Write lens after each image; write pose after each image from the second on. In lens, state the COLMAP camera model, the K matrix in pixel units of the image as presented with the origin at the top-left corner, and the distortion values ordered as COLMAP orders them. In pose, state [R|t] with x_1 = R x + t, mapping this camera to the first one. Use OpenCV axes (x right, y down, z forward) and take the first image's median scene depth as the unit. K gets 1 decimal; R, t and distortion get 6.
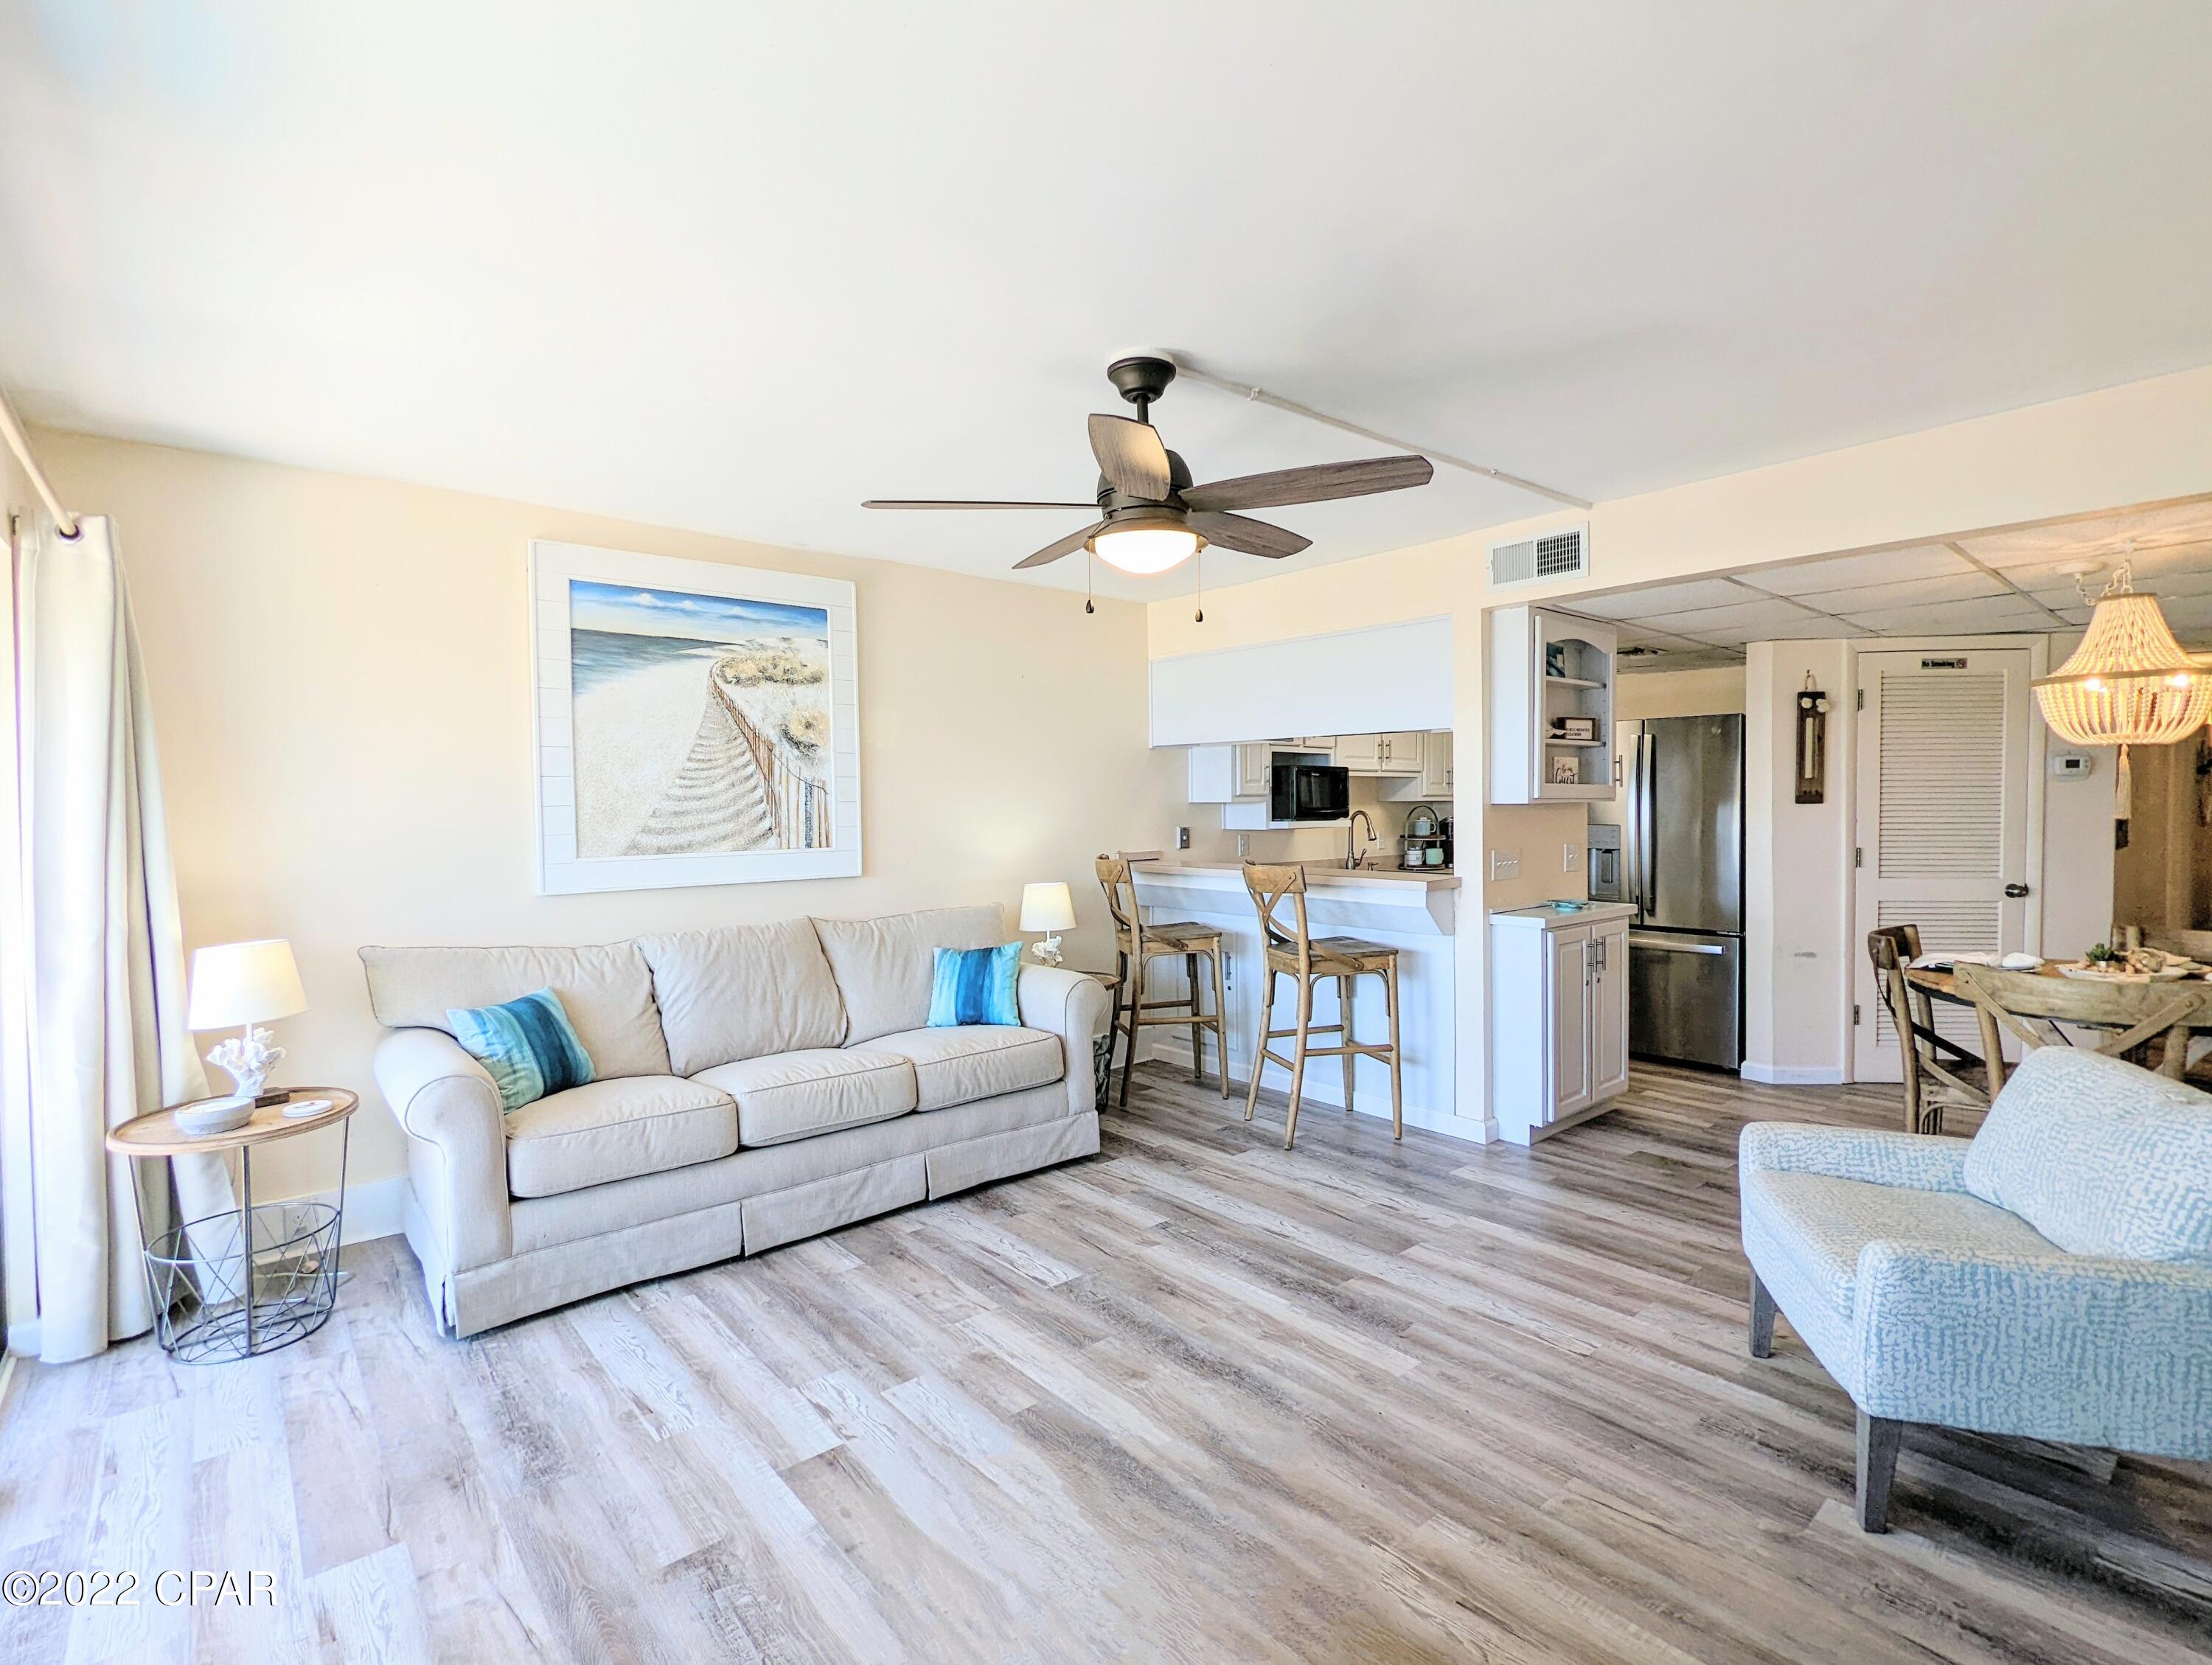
lens RADIAL K [[1051.2, 0, 1094.2], [0, 1051.2, 828.6], [0, 0, 1]] dist [0.002616, -0.004388]
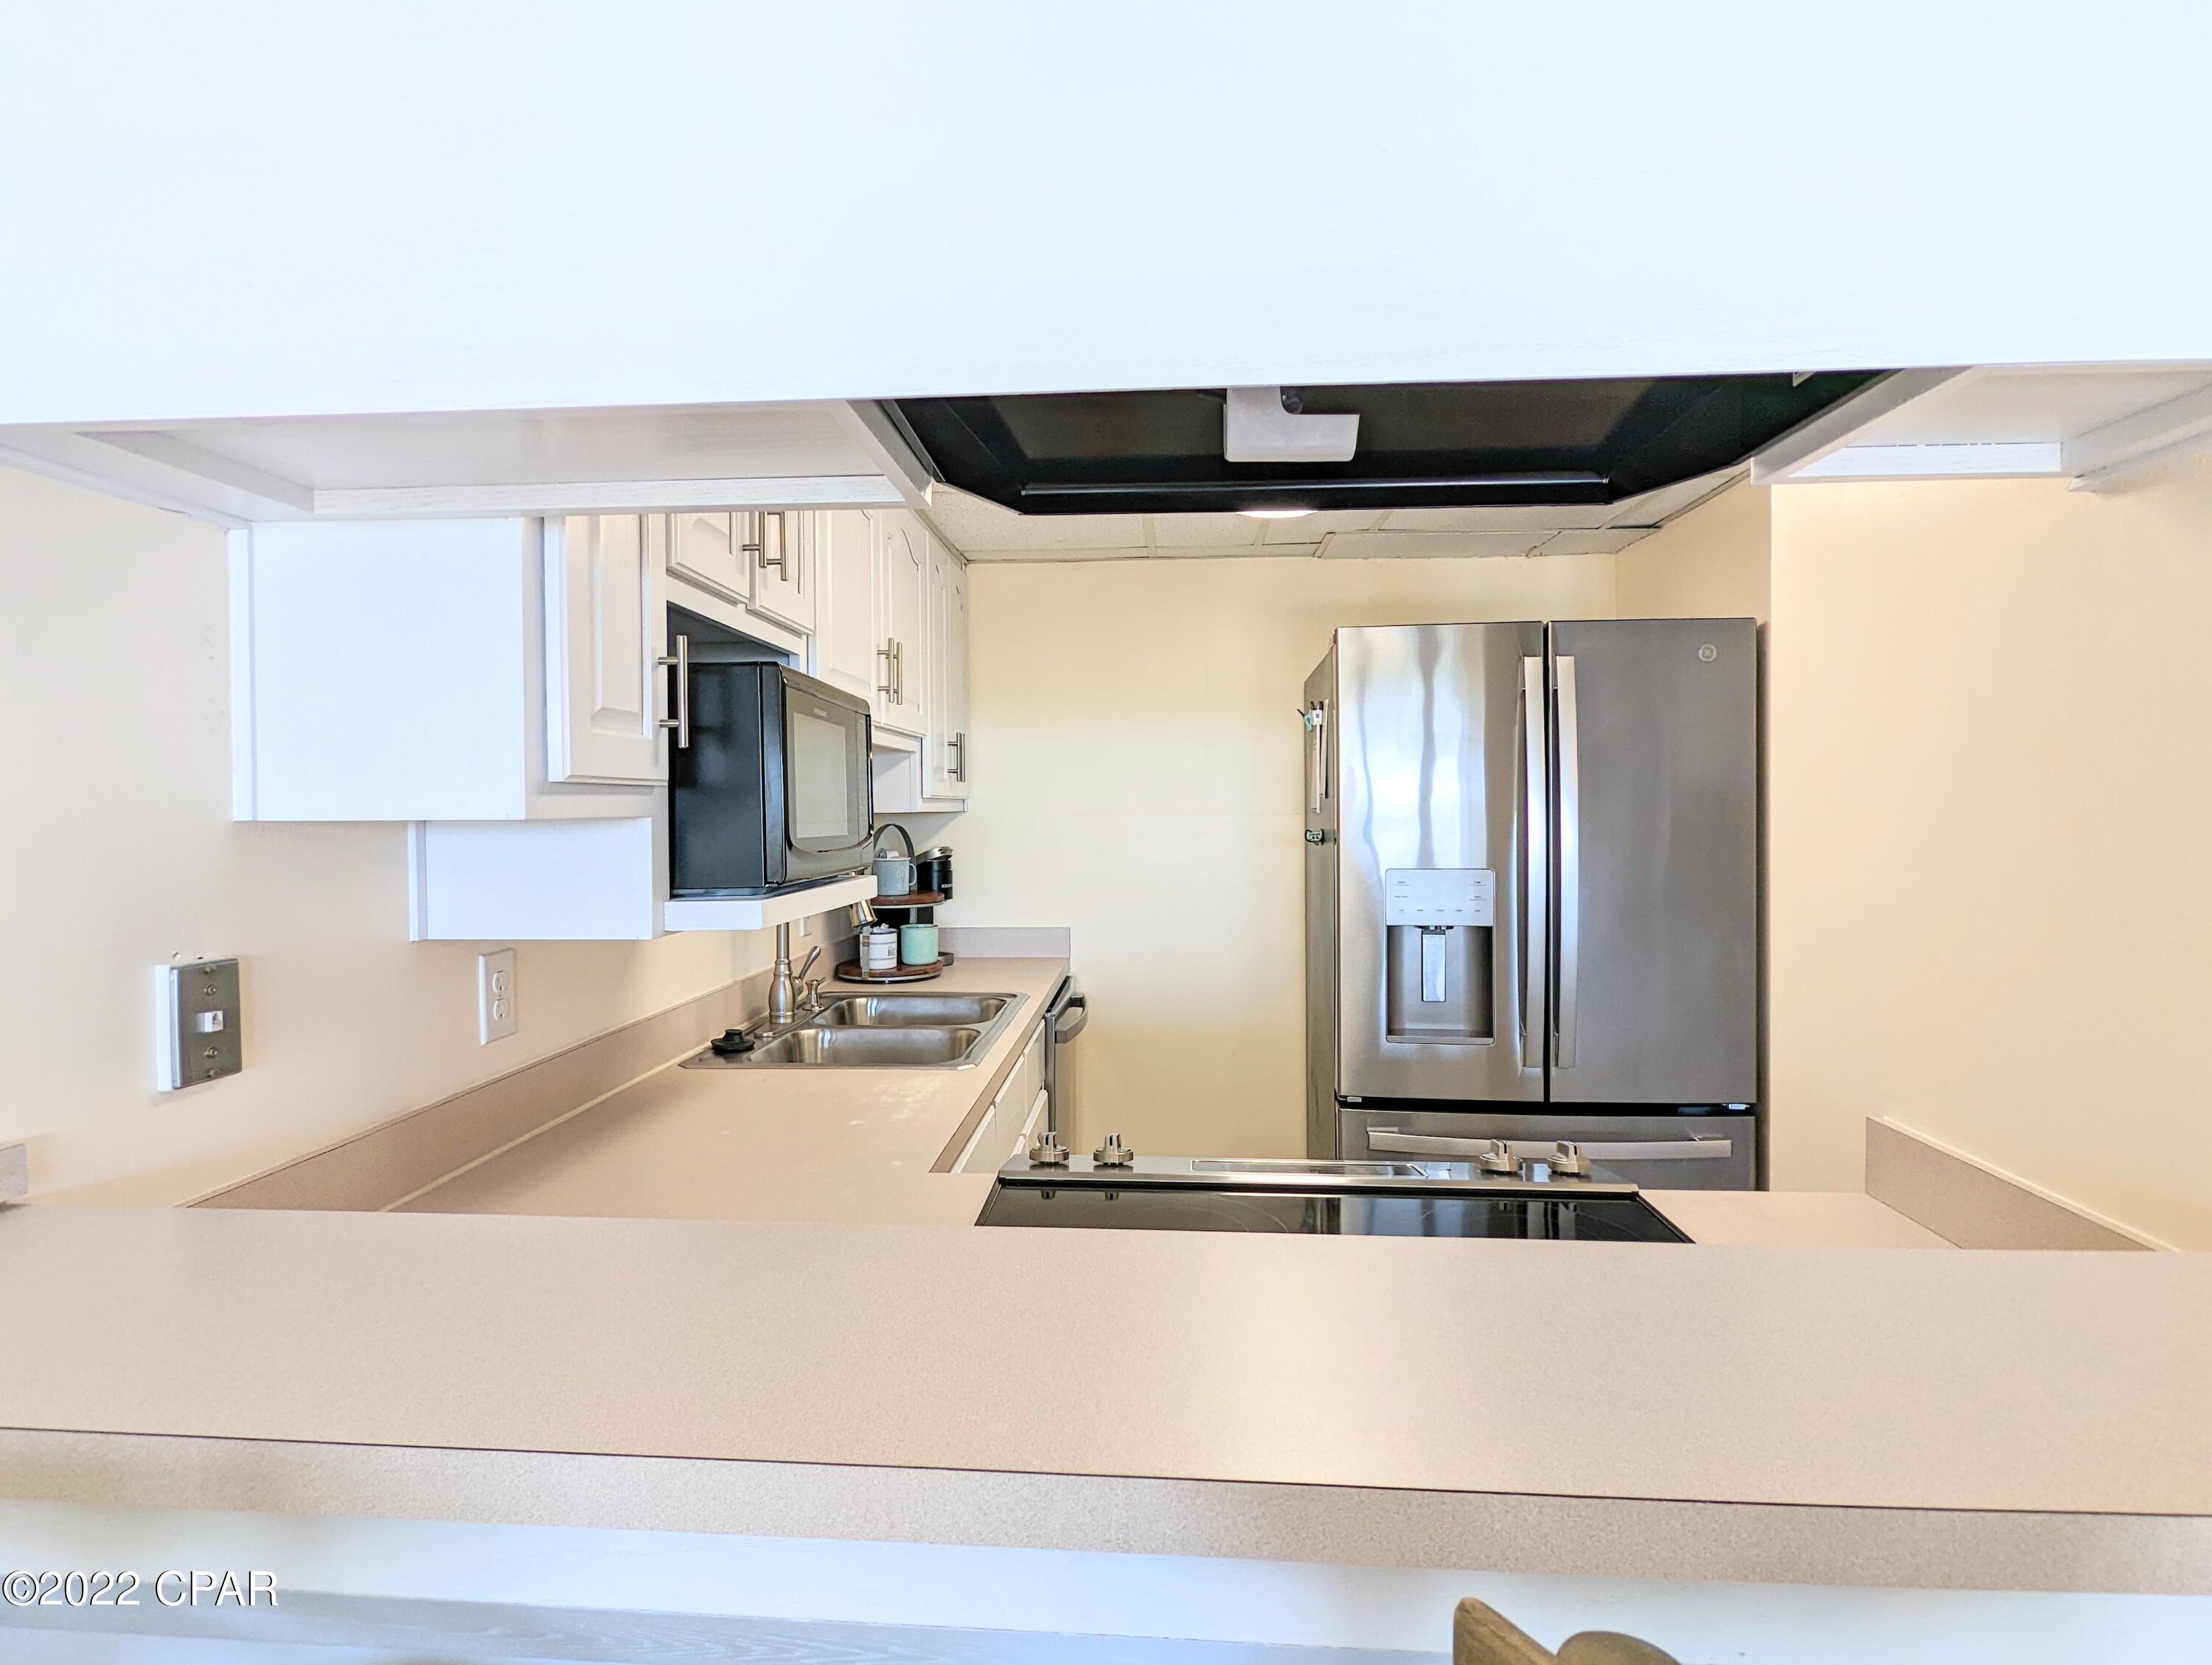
lens RADIAL K [[1153.9, 0, 1097.9], [0, 1153.9, 819.8], [0, 0, 1]] dist [-0.002718, -0.002381]
pose [[0.698355, -0.005266, 0.715732, 0.086278], [0.017531, 0.999799, -0.009749, -0.034197], [-0.715536, 0.019355, 0.698307, 1.248327]]
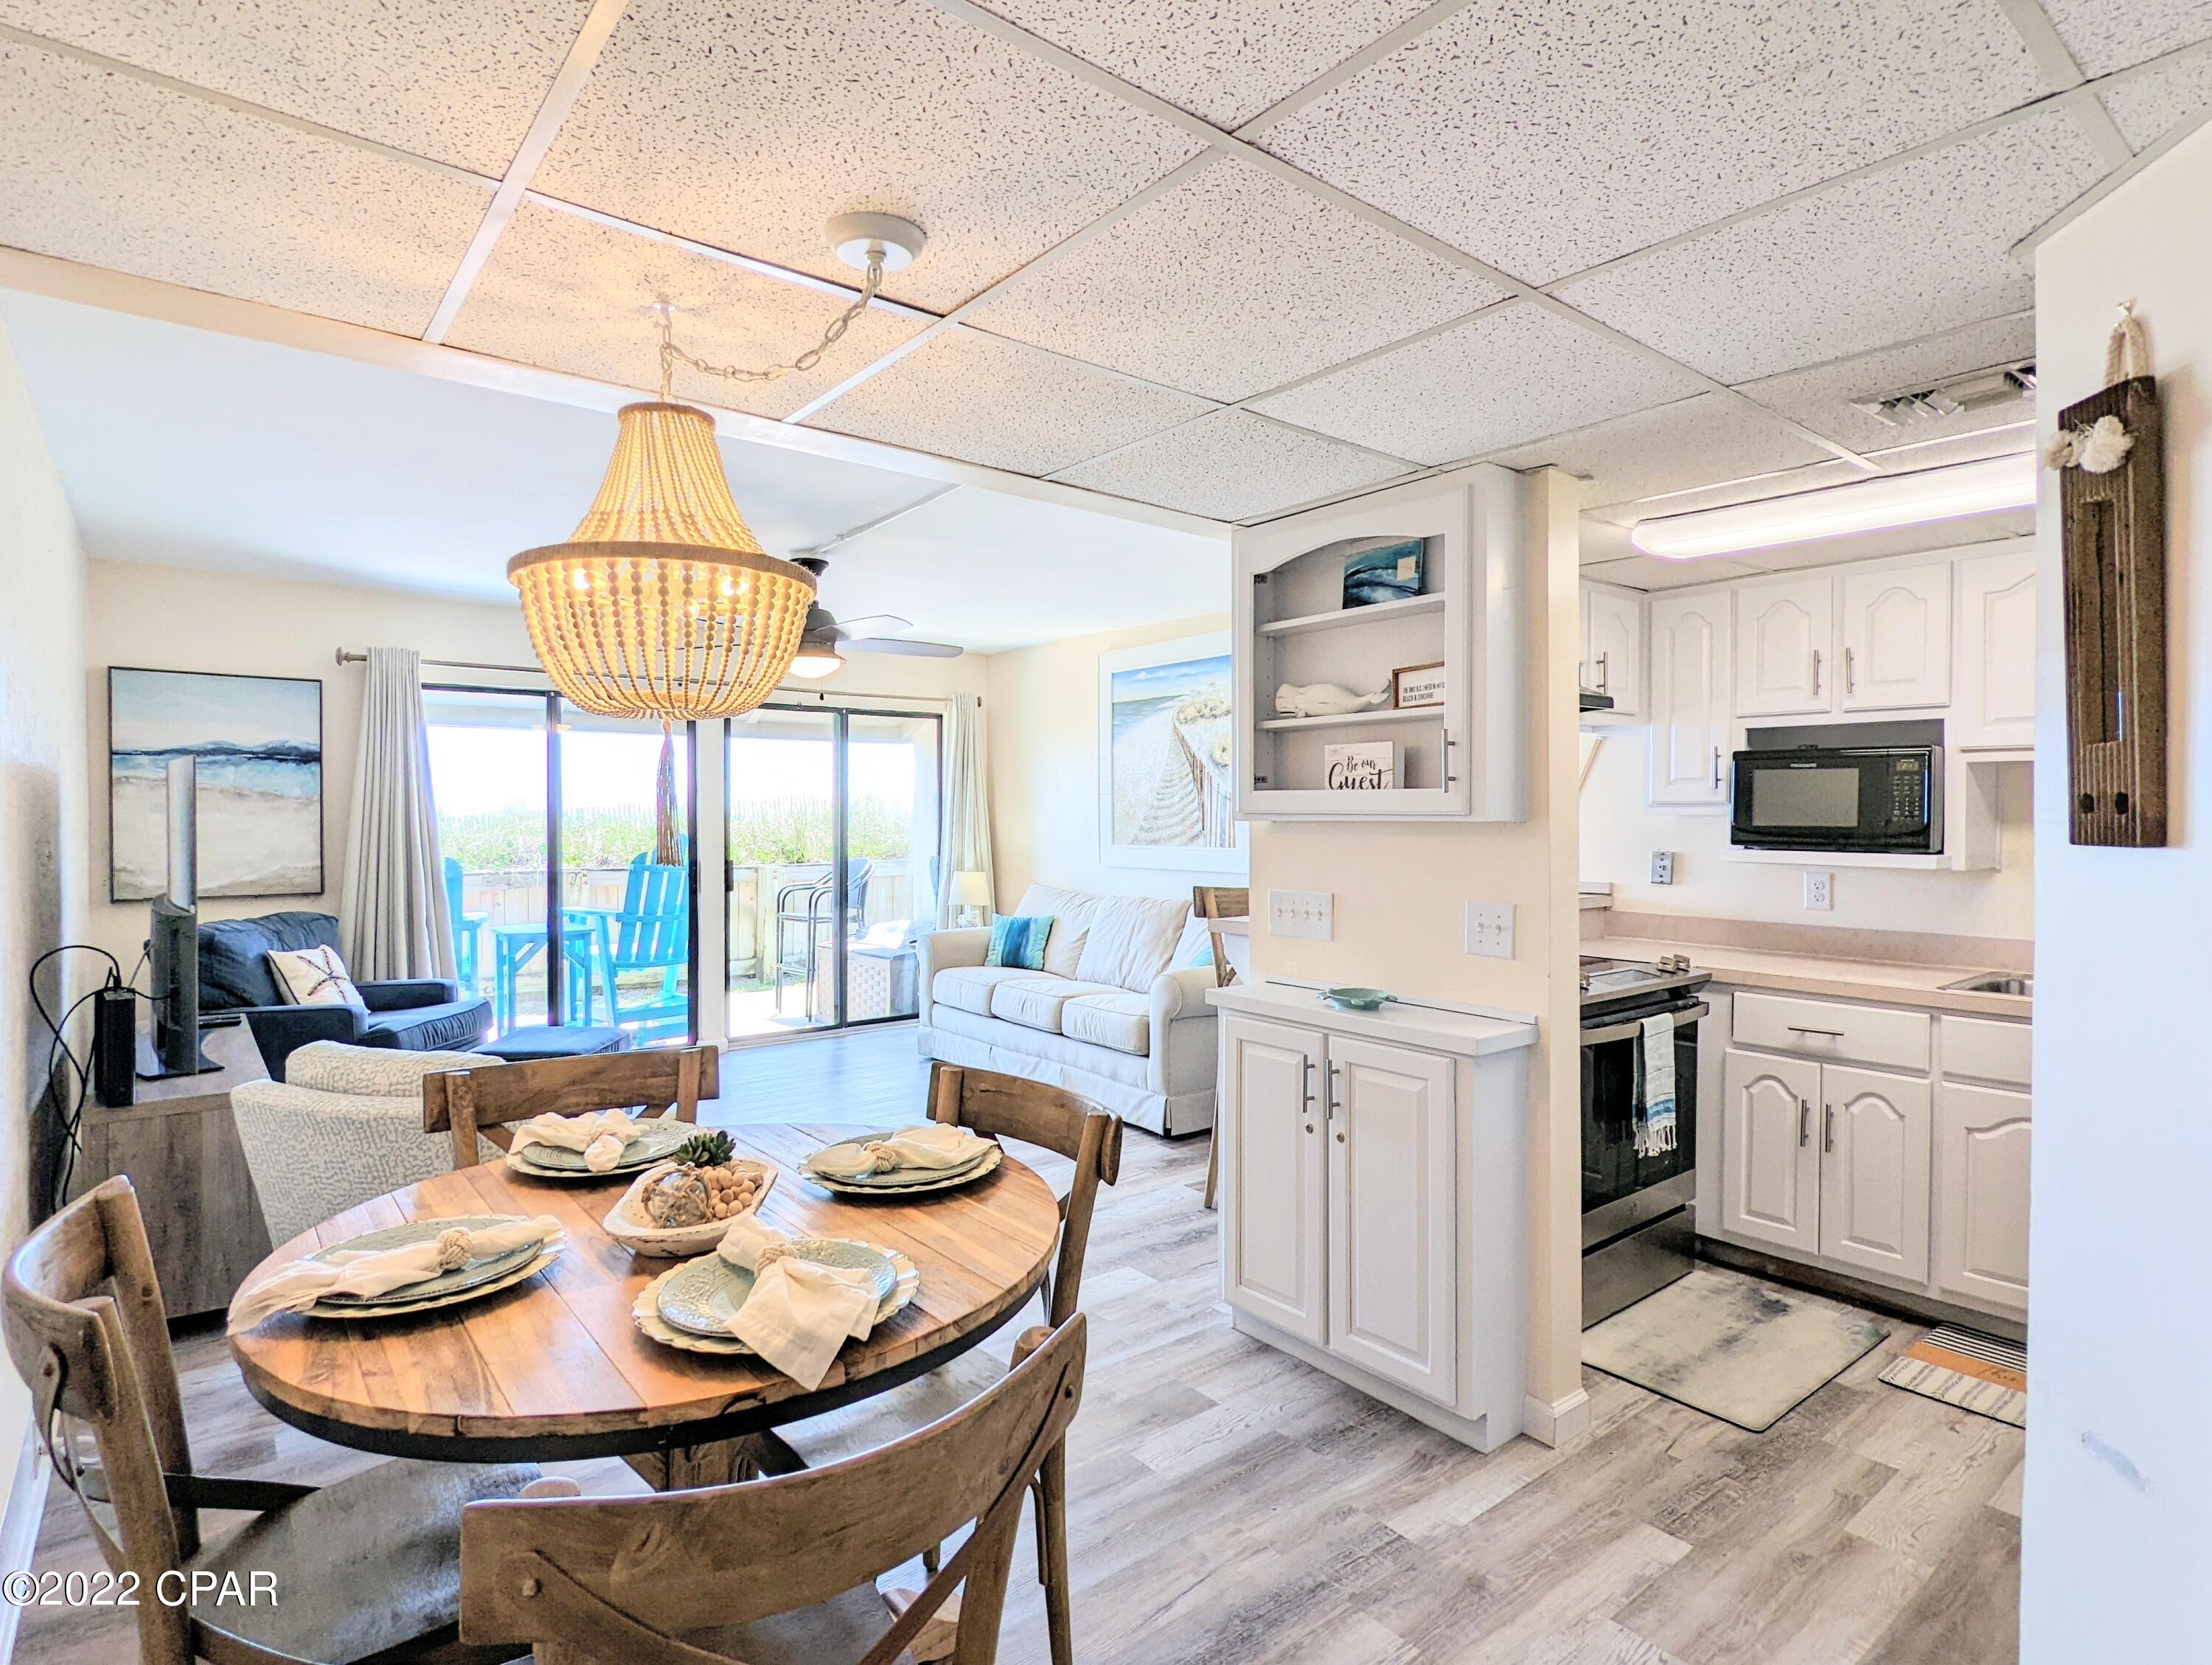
lens RADIAL K [[1153.9, 0, 1077.6], [0, 1153.9, 819.7], [0, 0, 1]] dist [-0.002718, -0.002381]
pose [[-0.046304, 0.015353, -0.998809, 1.365675], [-0.024713, 0.999558, 0.016511, -0.040693], [0.998622, 0.025448, -0.045904, 1.096344]]
